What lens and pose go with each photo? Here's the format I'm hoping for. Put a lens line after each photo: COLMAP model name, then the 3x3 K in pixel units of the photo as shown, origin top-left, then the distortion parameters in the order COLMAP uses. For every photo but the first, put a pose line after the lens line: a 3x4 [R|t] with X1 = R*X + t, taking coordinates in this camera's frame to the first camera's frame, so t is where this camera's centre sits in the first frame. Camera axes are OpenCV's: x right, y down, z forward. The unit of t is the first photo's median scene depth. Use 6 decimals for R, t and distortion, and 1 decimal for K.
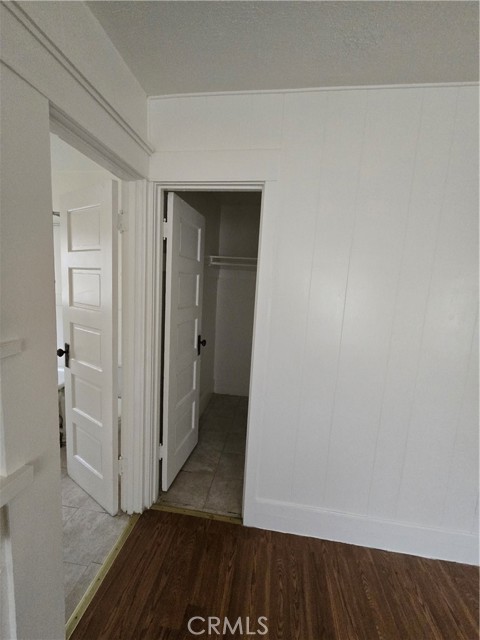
lens RADIAL K [[270.2, 0, 241.9], [0, 270.2, 321.0], [0, 0, 1]] dist [0.011993, 0.000158]
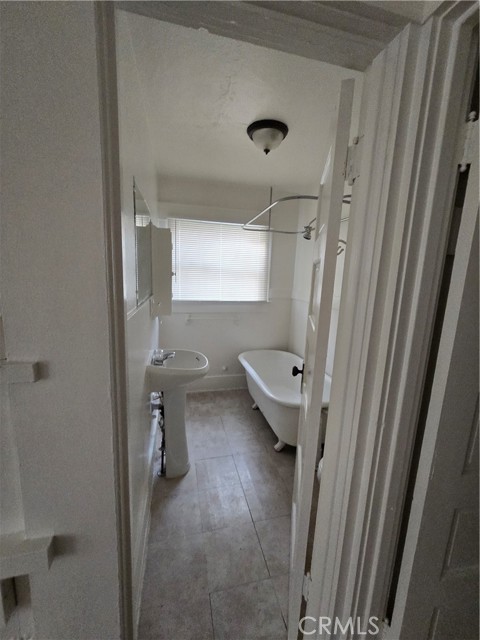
lens RADIAL K [[270.2, 0, 241.9], [0, 270.2, 321.0], [0, 0, 1]] dist [0.011993, 0.000158]
pose [[0.378535, 0.121248, -0.917611, -0.014618], [-0.150276, 0.986280, 0.068329, -0.062389], [0.913306, 0.112030, 0.391563, 0.553206]]
